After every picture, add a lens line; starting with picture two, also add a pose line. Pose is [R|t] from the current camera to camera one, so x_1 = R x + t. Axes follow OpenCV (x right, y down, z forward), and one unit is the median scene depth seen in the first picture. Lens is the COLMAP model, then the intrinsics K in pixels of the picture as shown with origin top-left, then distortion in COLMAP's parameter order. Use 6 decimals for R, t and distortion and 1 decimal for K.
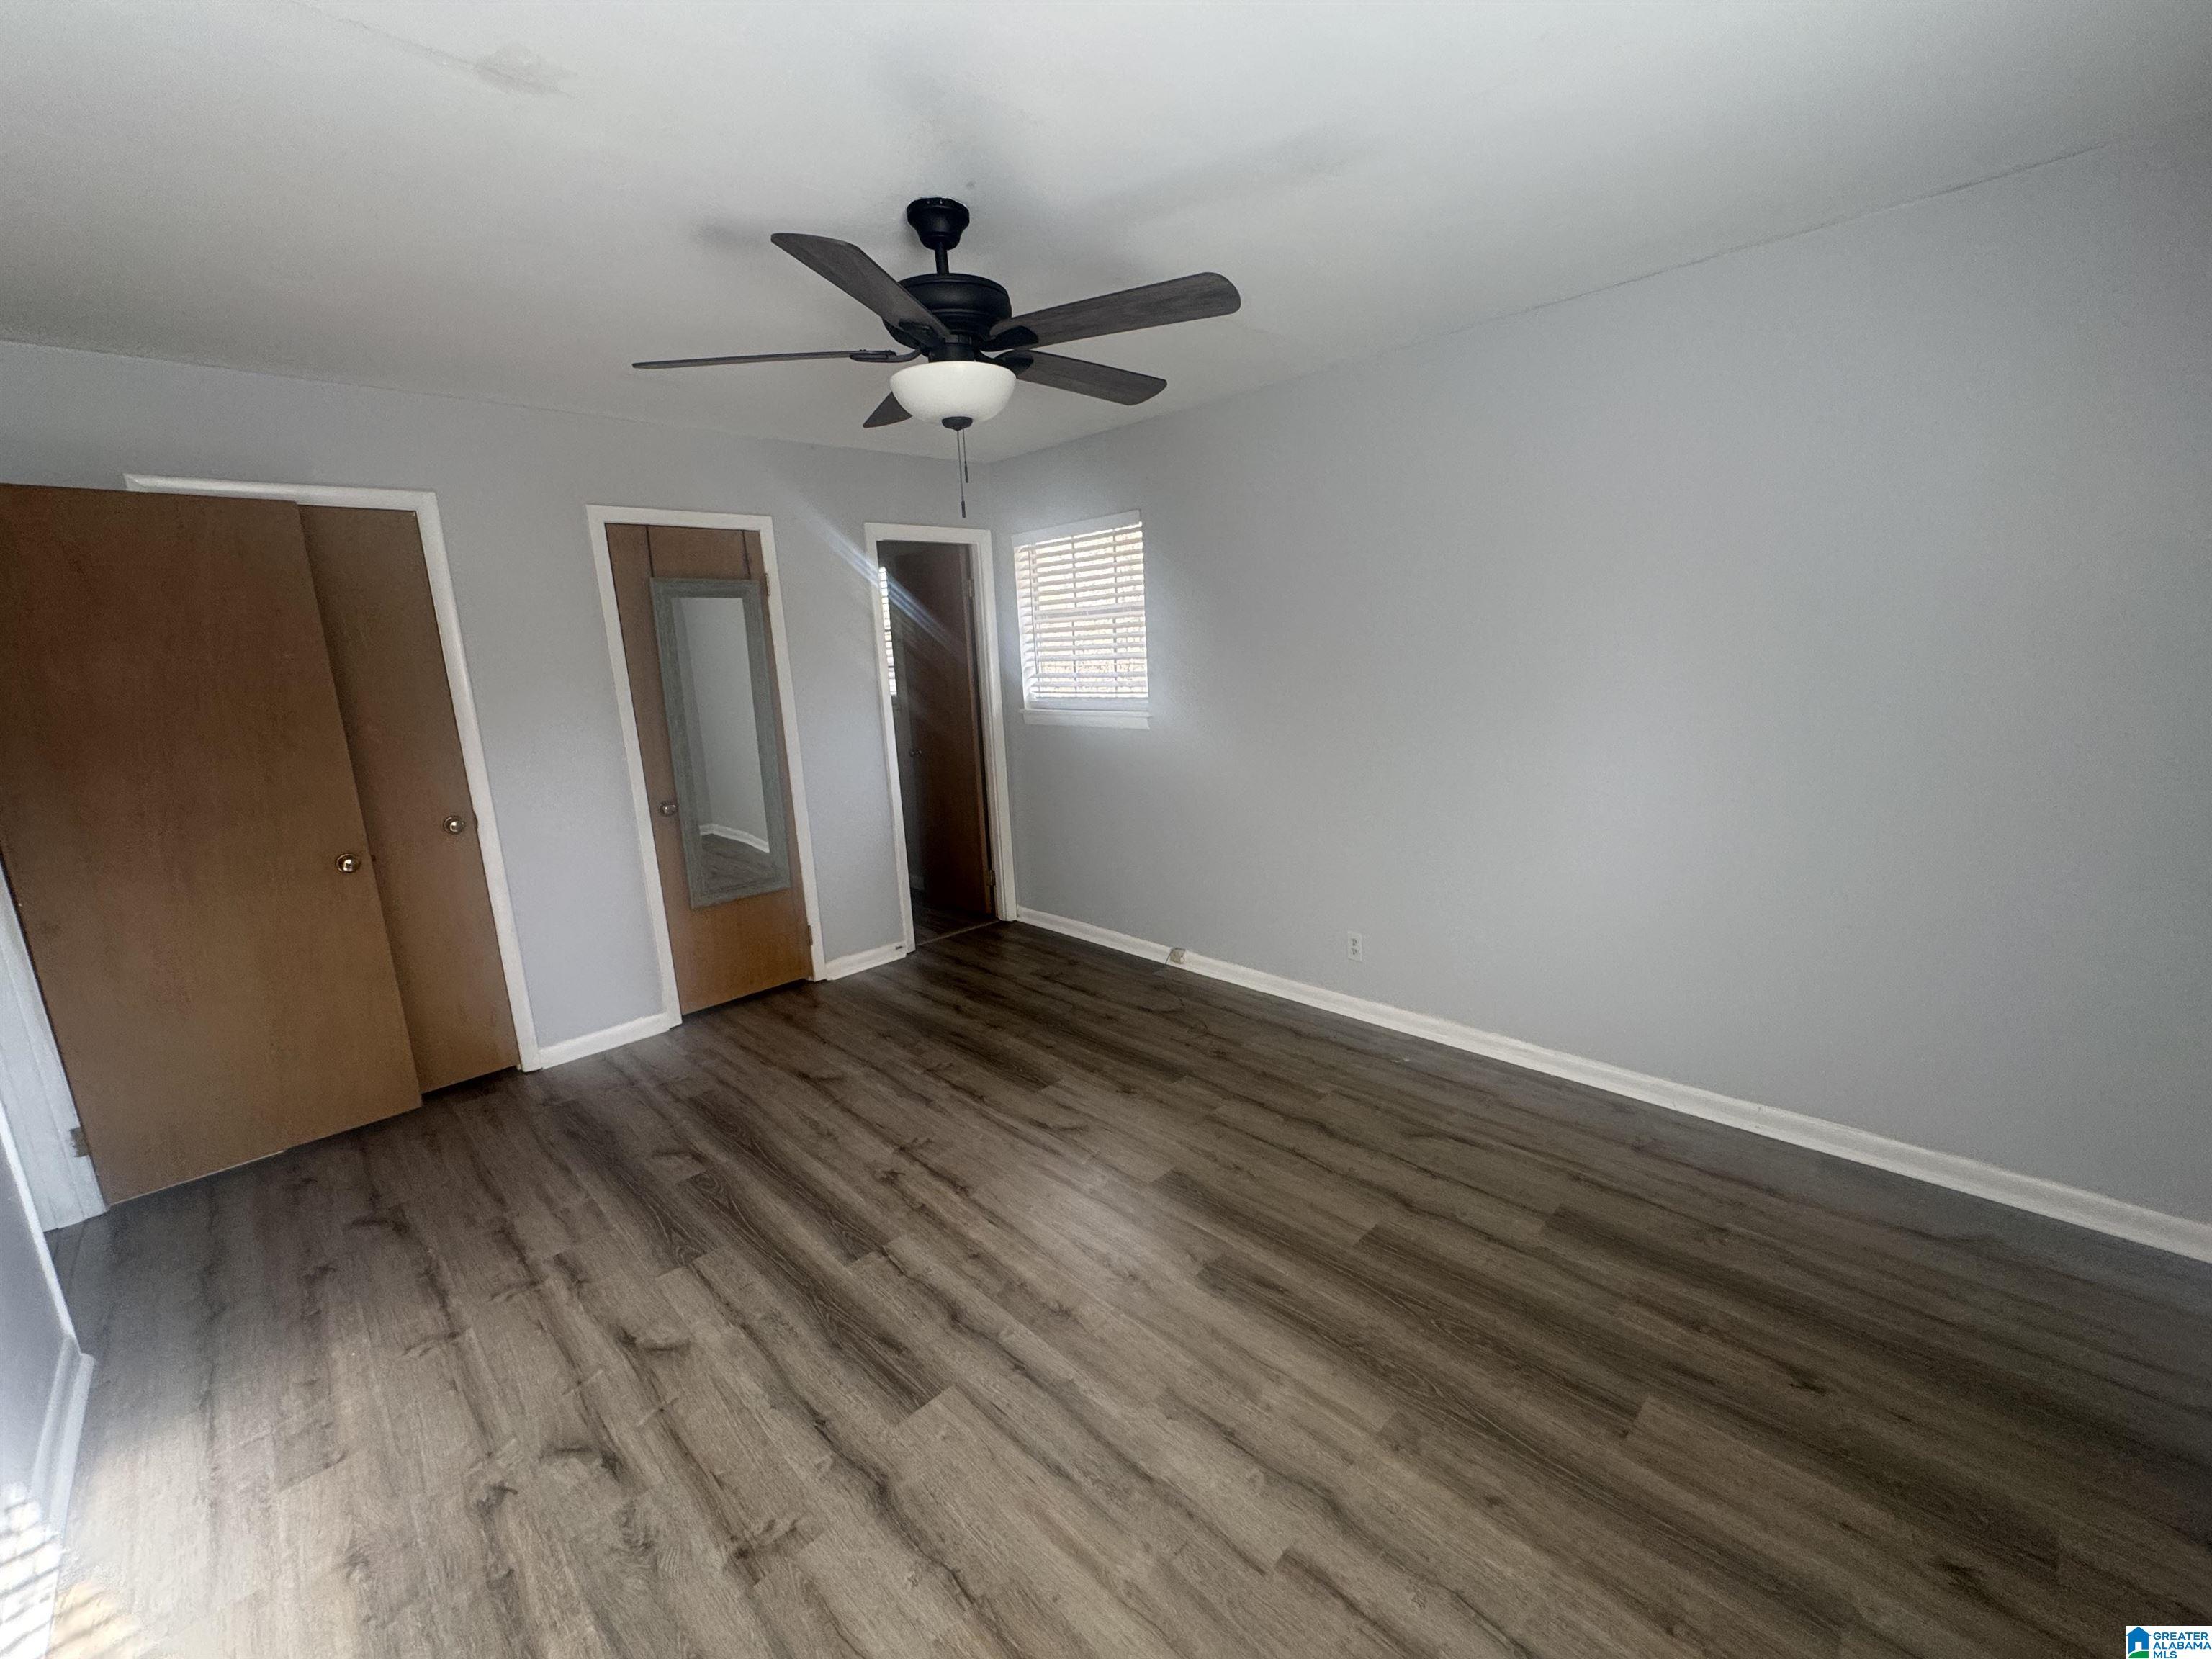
lens RADIAL K [[900.2, 0, 1103.4], [0, 900.2, 830.8], [0, 0, 1]] dist [-0.001682, 0.000455]
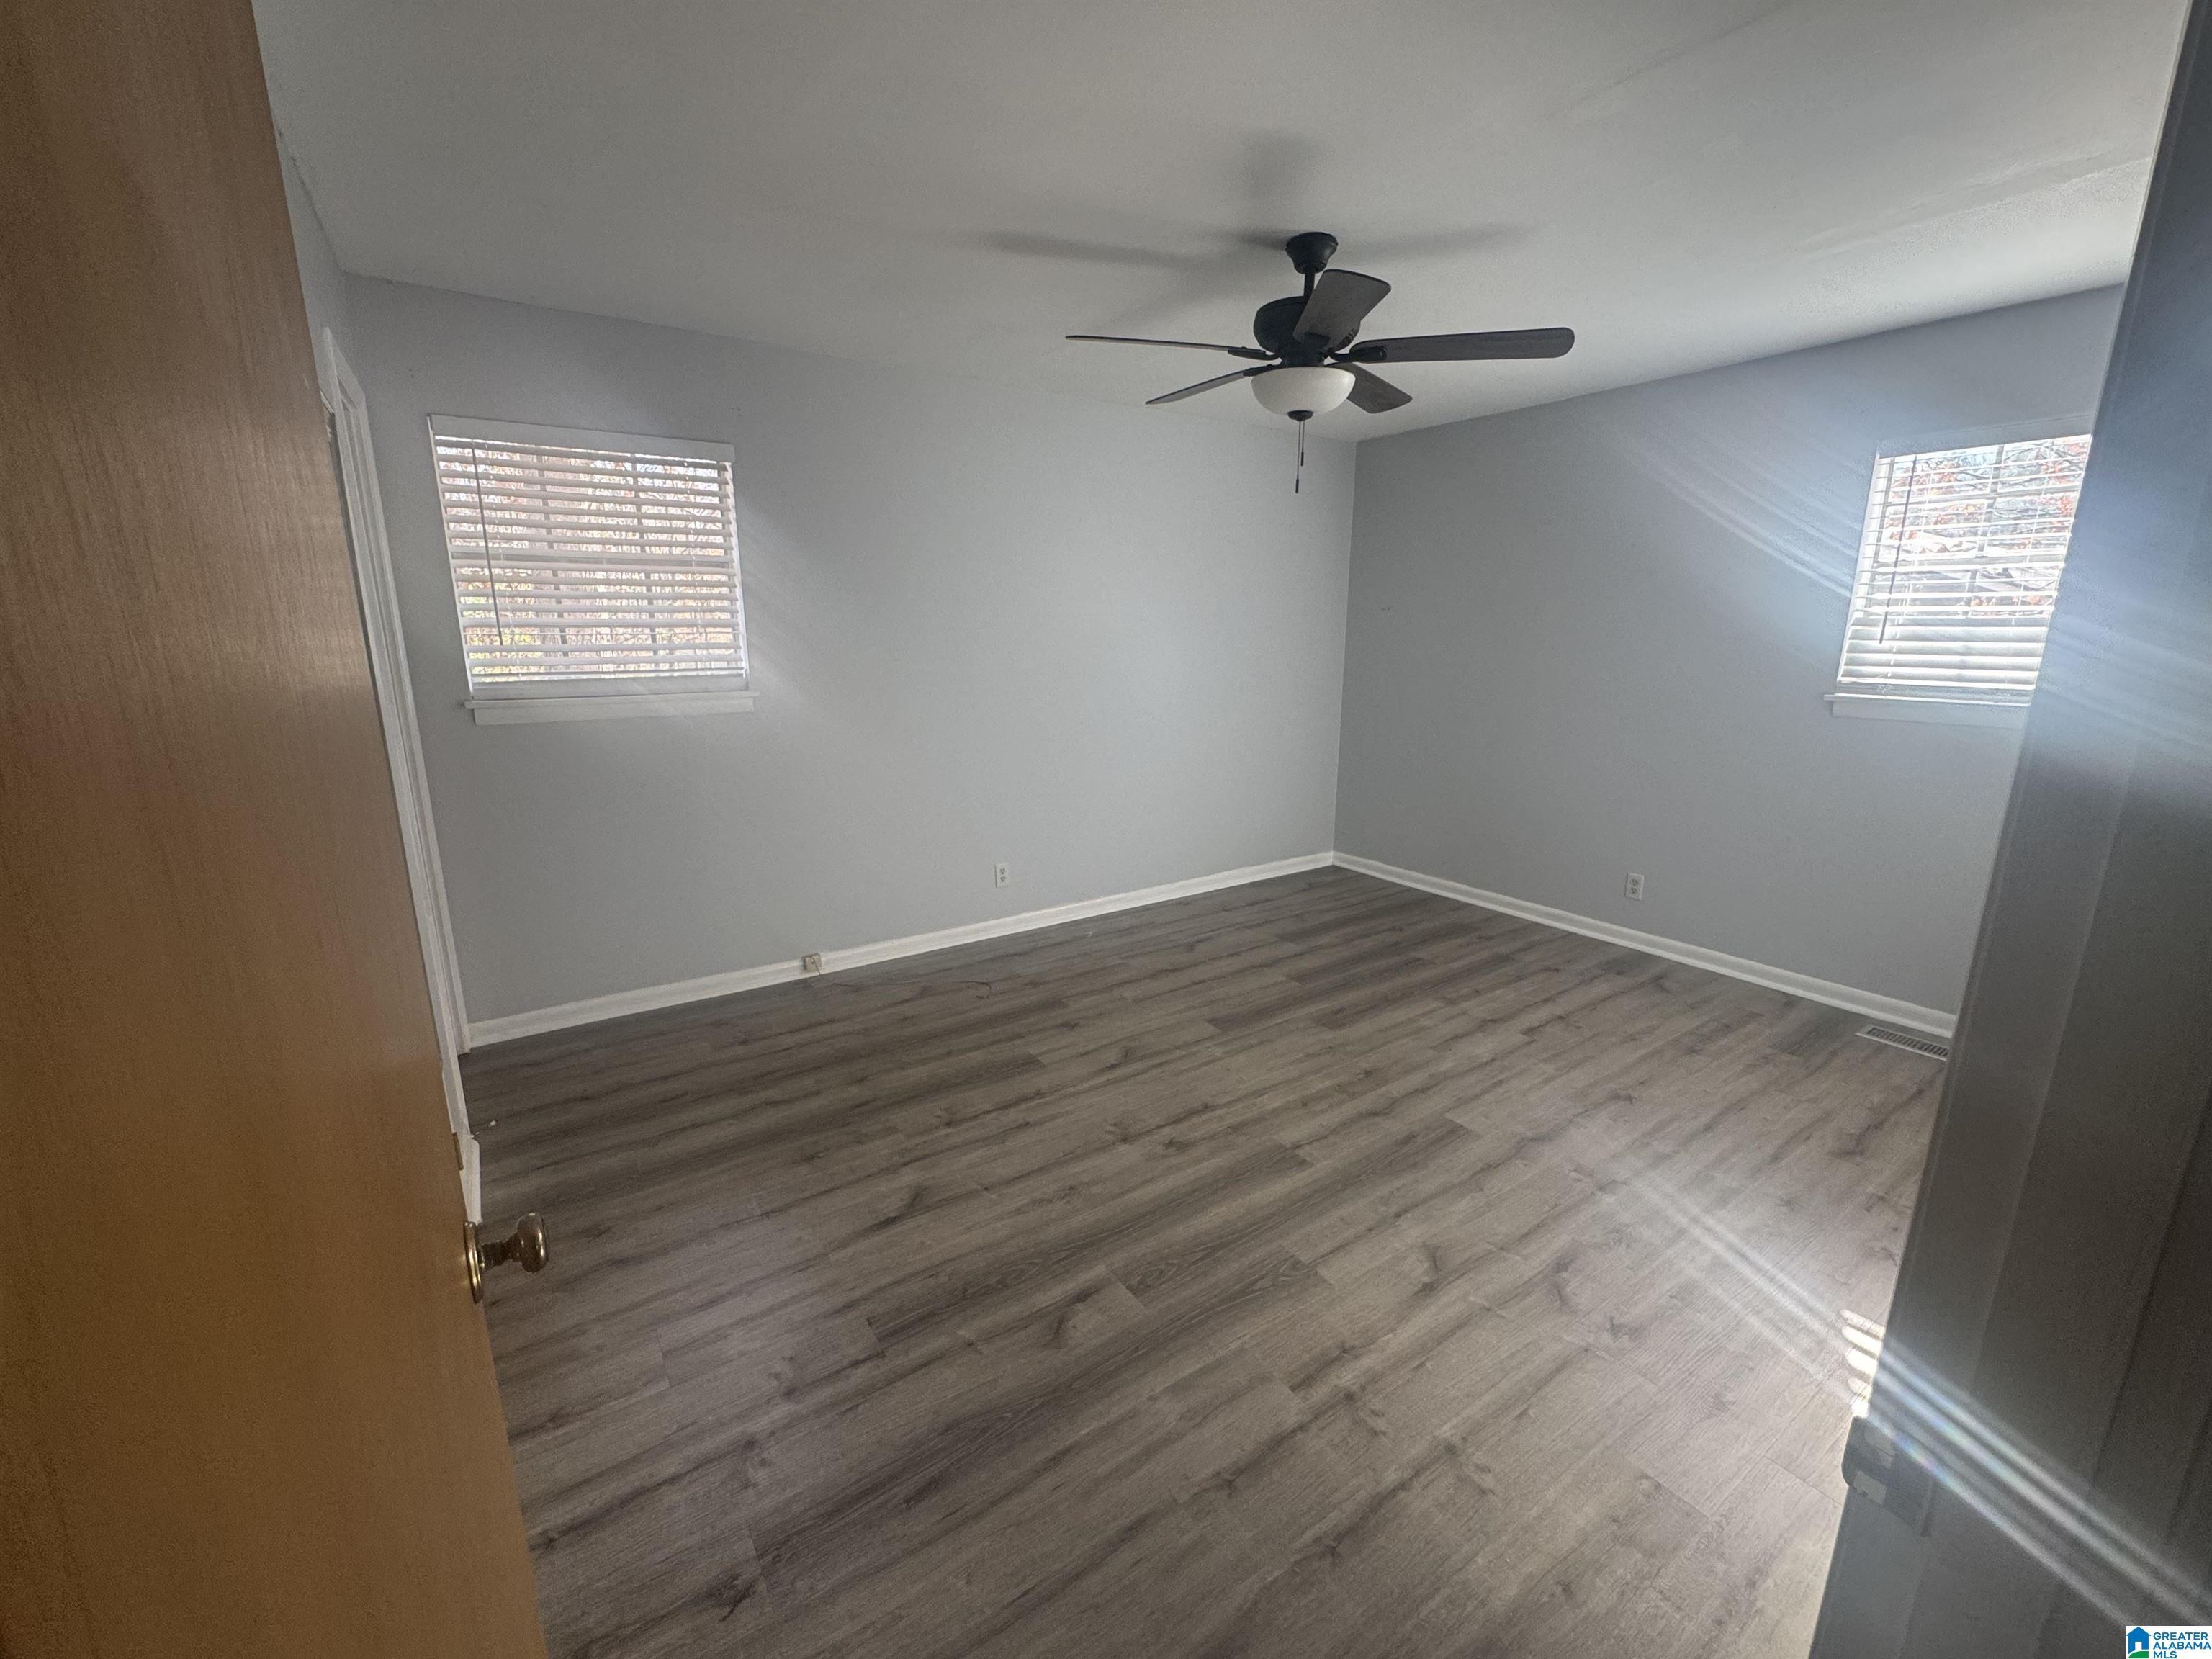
lens RADIAL K [[900.2, 0, 1103.4], [0, 900.2, 830.8], [0, 0, 1]] dist [-0.001682, 0.000455]
pose [[0.179303, -0.174306, 0.968229, -1.106553], [0.189915, 0.971799, 0.139779, -0.091485], [-0.965289, 0.158818, 0.207350, 0.807426]]
